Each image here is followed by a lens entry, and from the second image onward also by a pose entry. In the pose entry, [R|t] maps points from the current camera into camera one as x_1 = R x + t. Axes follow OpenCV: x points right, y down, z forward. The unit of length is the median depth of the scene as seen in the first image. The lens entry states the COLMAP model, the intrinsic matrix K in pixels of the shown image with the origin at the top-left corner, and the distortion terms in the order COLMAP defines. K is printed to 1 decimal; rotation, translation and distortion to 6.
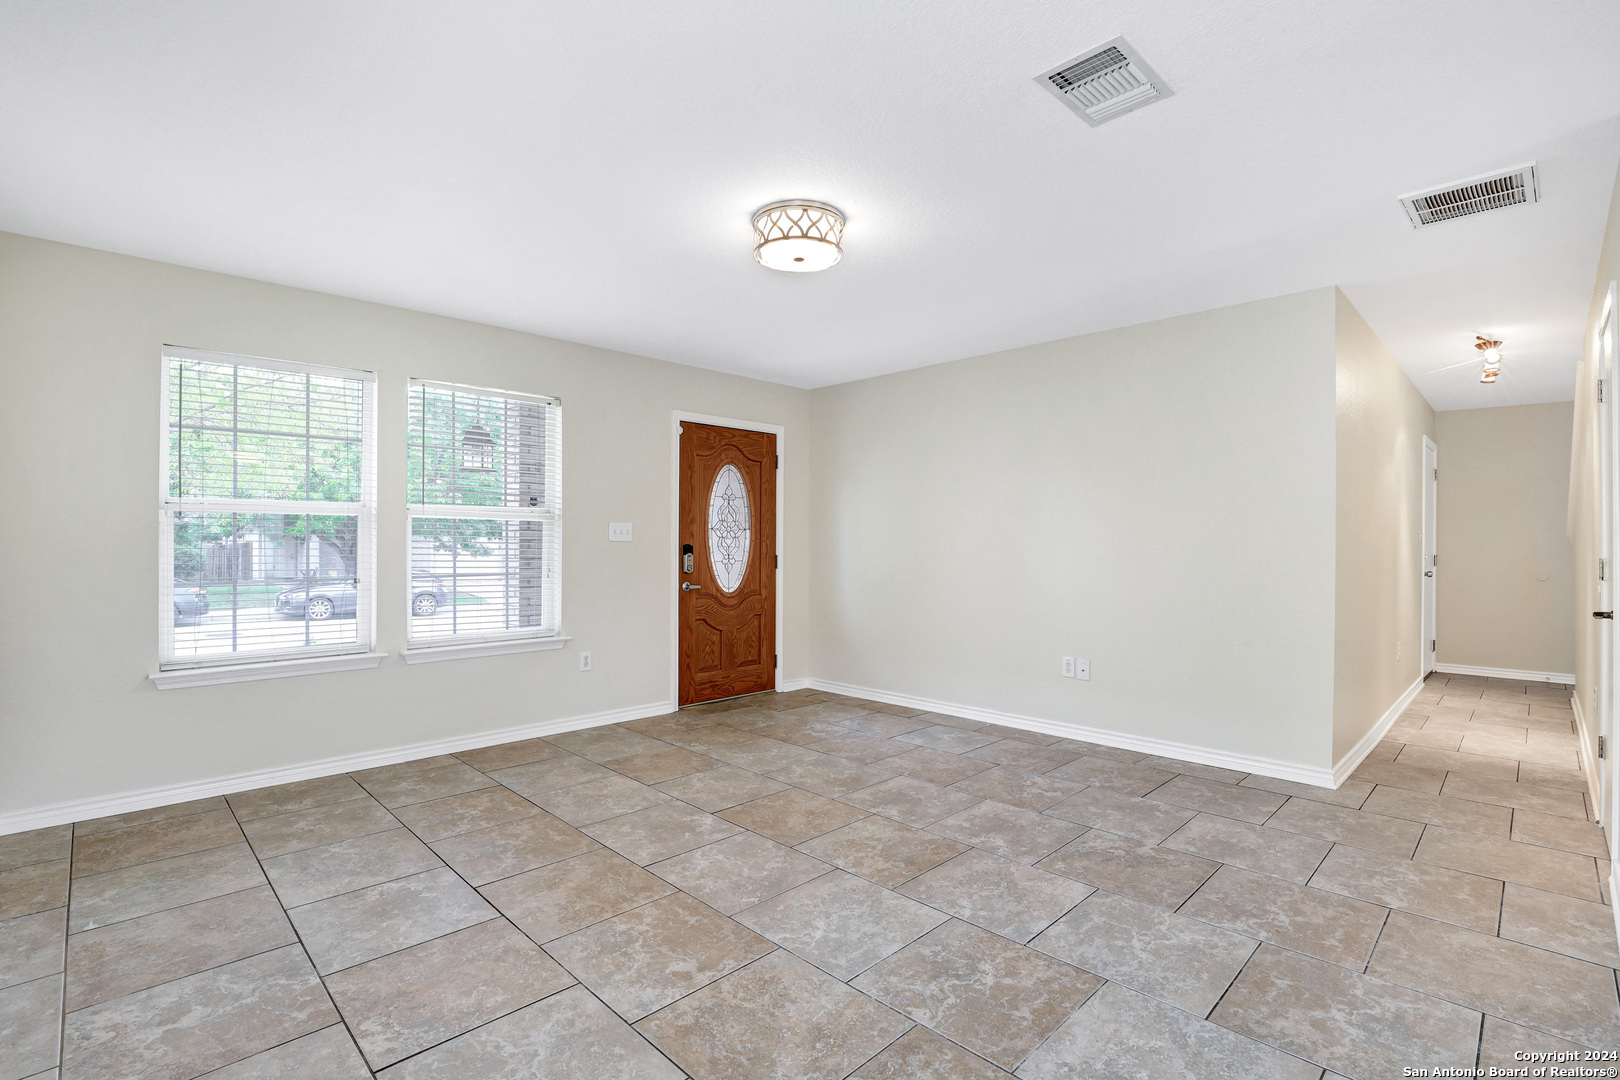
lens RADIAL K [[753.4, 0, 813.3], [0, 753.4, 525.6], [0, 0, 1]] dist [-0.030729, 0.005501]
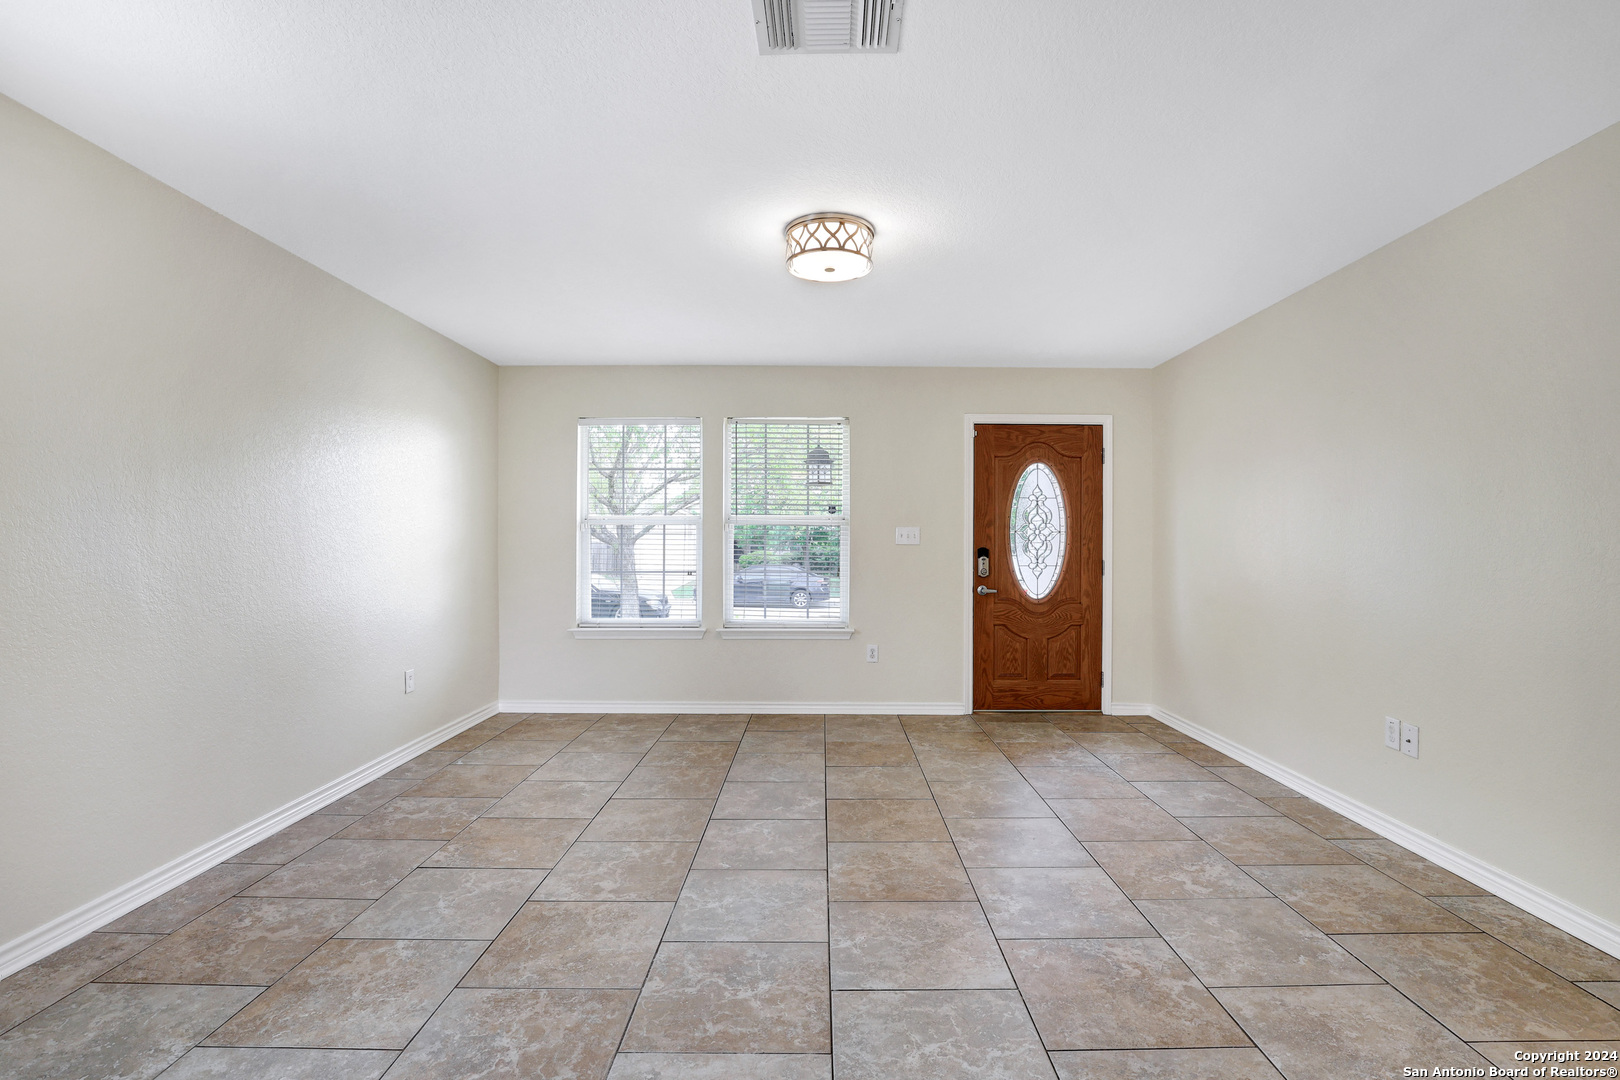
lens RADIAL K [[753.4, 0, 813.3], [0, 753.4, 525.6], [0, 0, 1]] dist [-0.030729, 0.005501]
pose [[0.705827, -0.016028, -0.708203, 0.511393], [0.013277, 0.999868, -0.009397, 0.002747], [0.708260, -0.002770, 0.705946, 0.191779]]
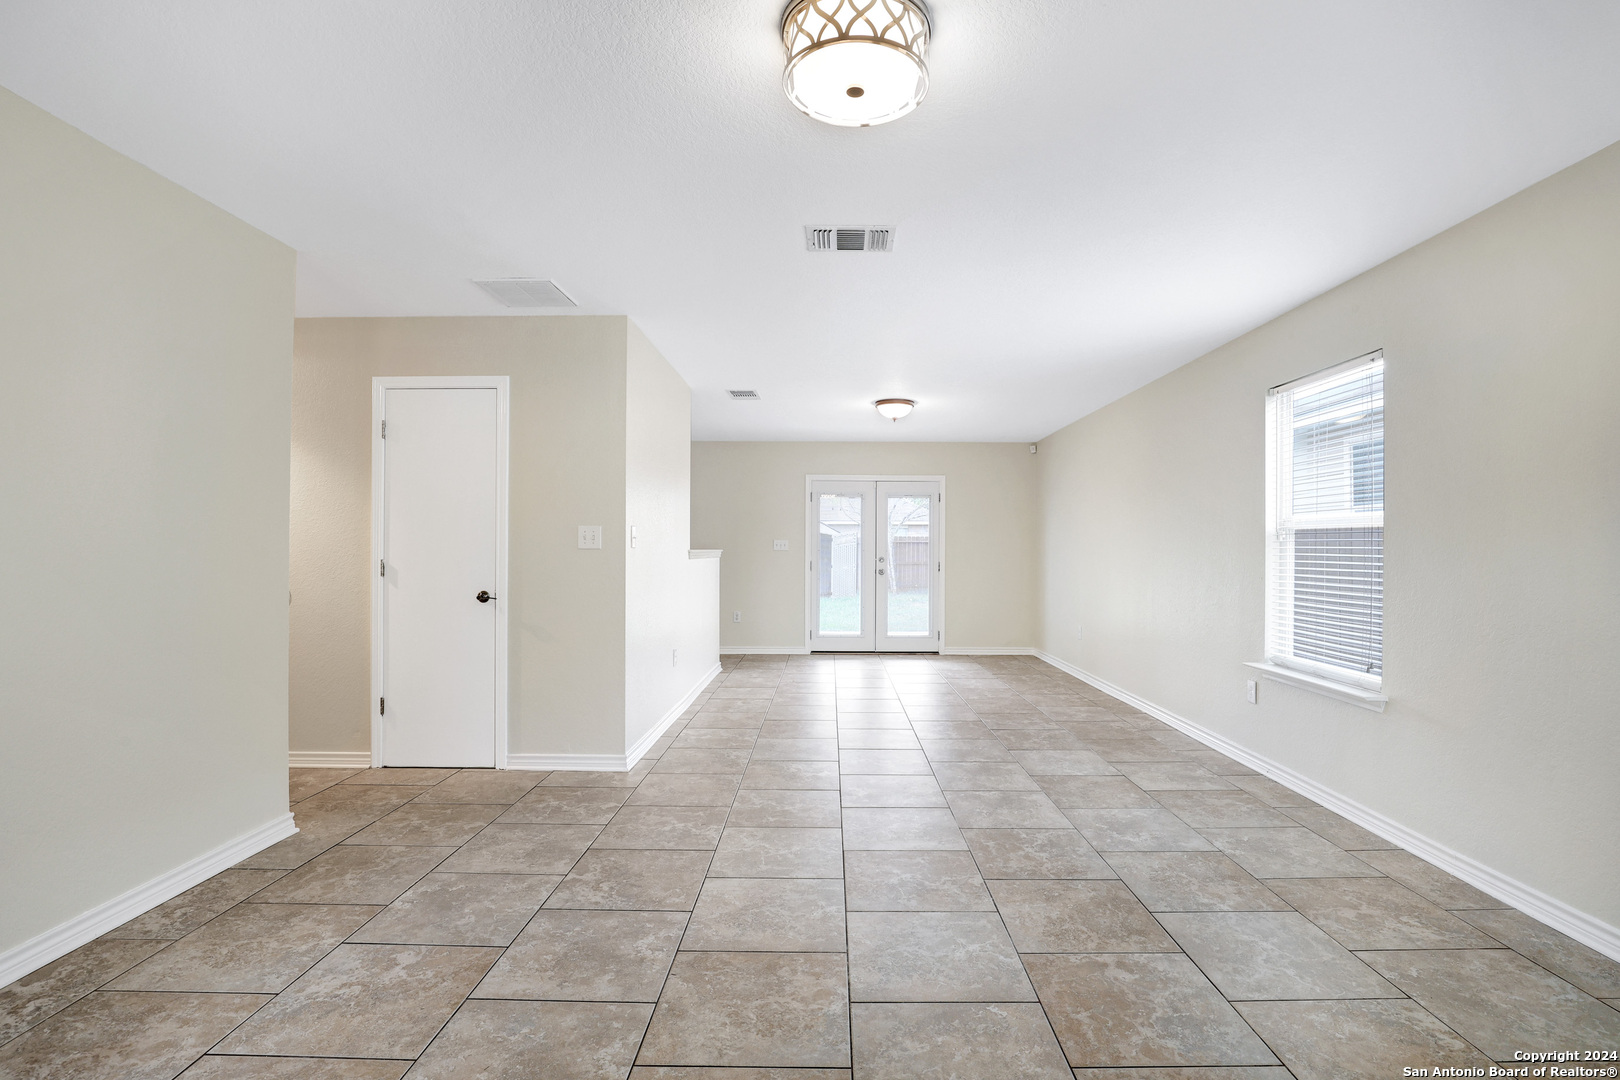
lens RADIAL K [[760.5, 0, 841.1], [0, 760.5, 543.6], [0, 0, 1]] dist [-0.035081, 0.006308]
pose [[-0.720431, -0.000970, 0.693526, -0.321337], [-0.022209, 0.999518, -0.021672, 0.020366], [-0.693171, -0.031015, -0.720106, 1.066621]]
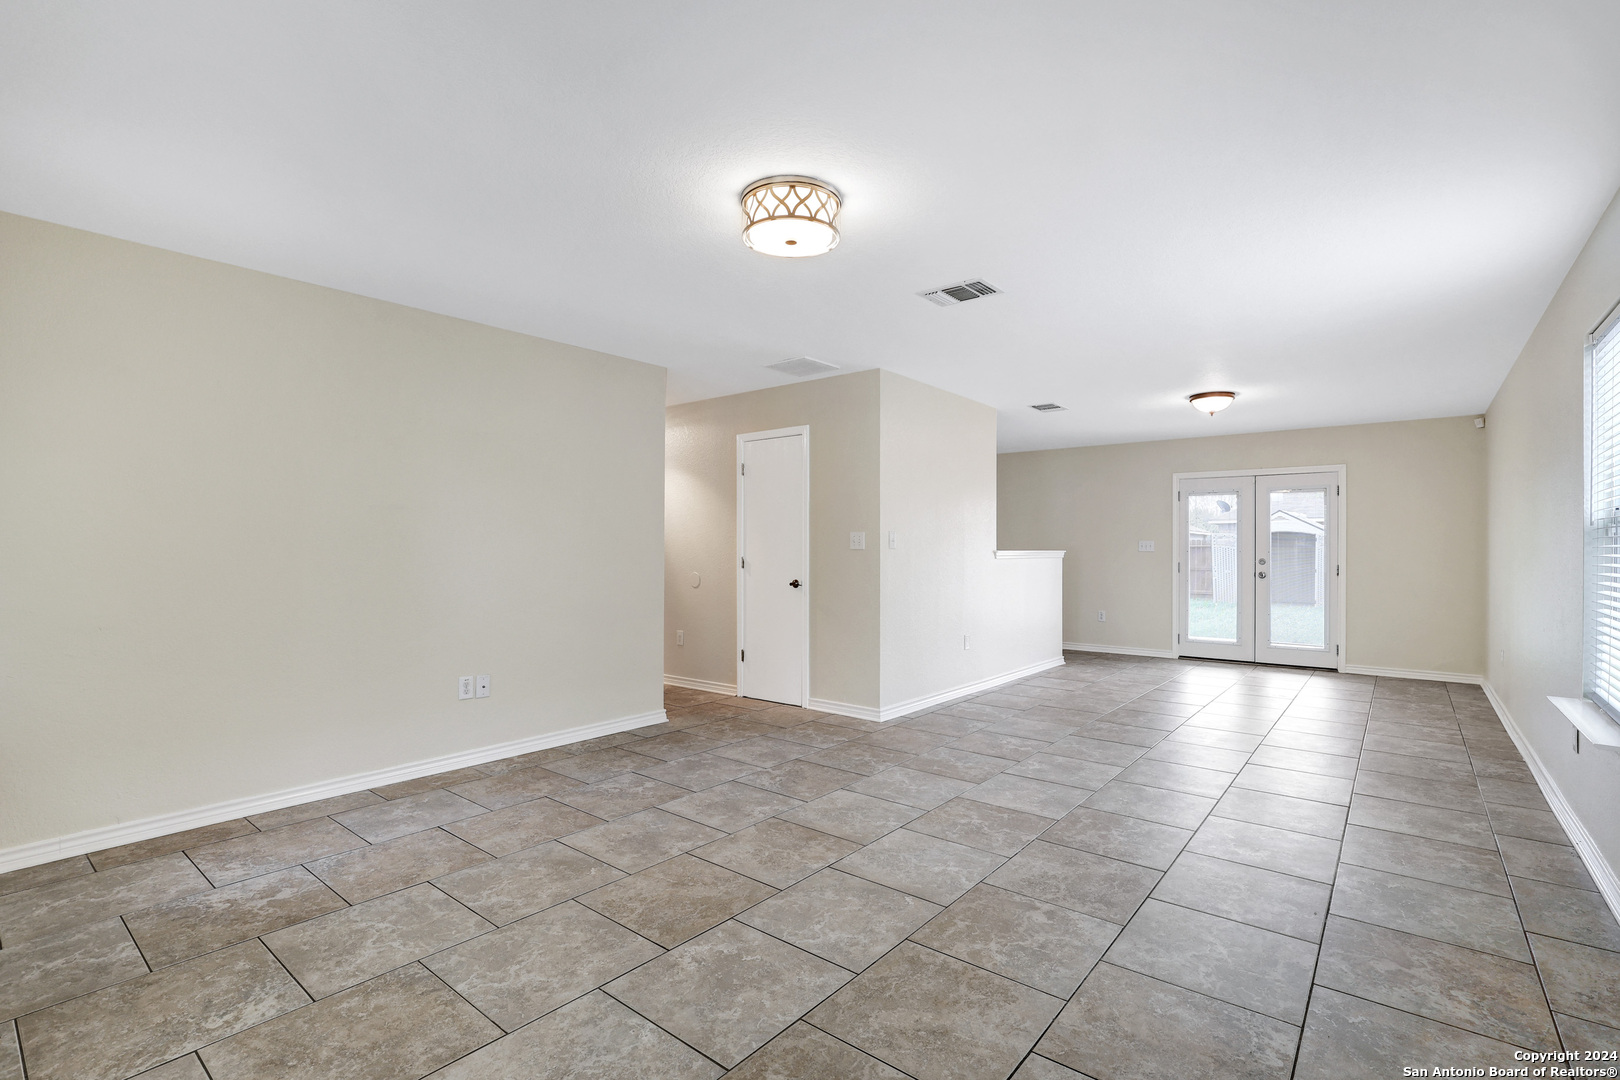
lens RADIAL K [[748.2, 0, 821.8], [0, 748.2, 548.8], [0, 0, 1]] dist [-0.029301, 0.010117]
pose [[-0.122032, -0.002896, 0.992522, -0.680979], [-0.025699, 0.999670, -0.000243, 0.013222], [-0.992193, -0.025536, -0.122066, 0.791394]]
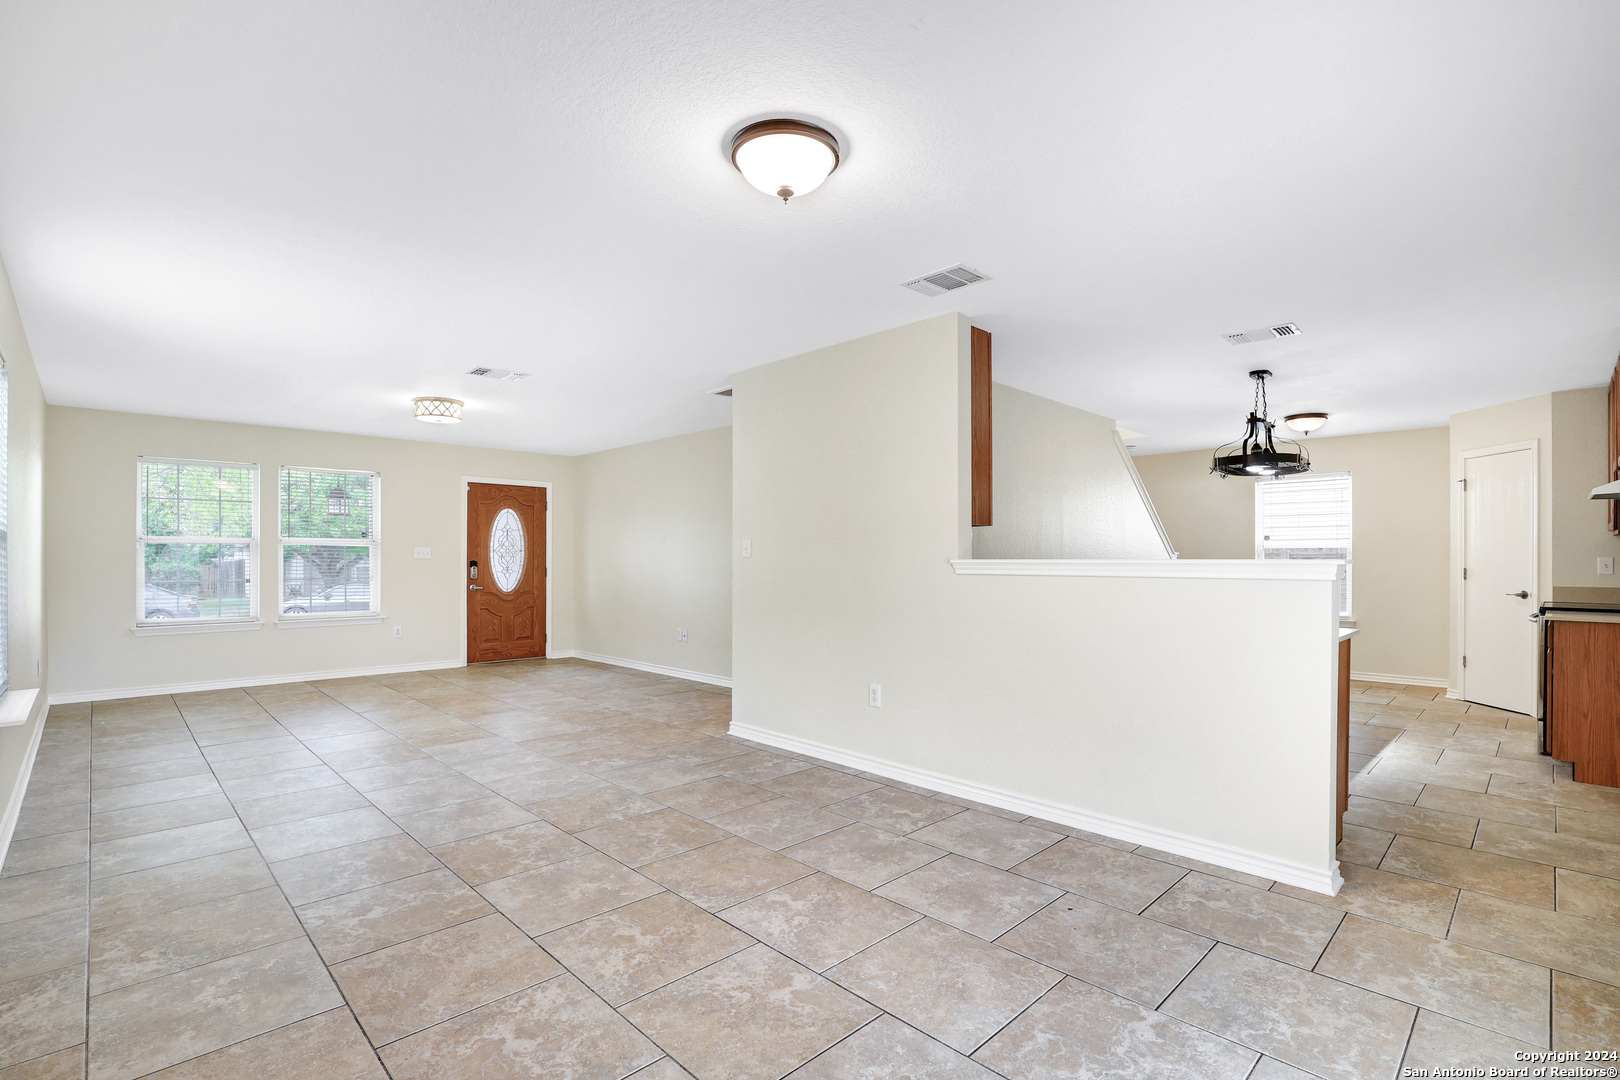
lens RADIAL K [[749.4, 0, 824.5], [0, 749.4, 565.0], [0, 0, 1]] dist [-0.043848, 0.011636]
pose [[0.999966, -0.001292, 0.008130, 0.751223], [0.001050, 0.999557, 0.029738, -0.016468], [-0.008164, -0.029728, 0.999525, -0.757548]]
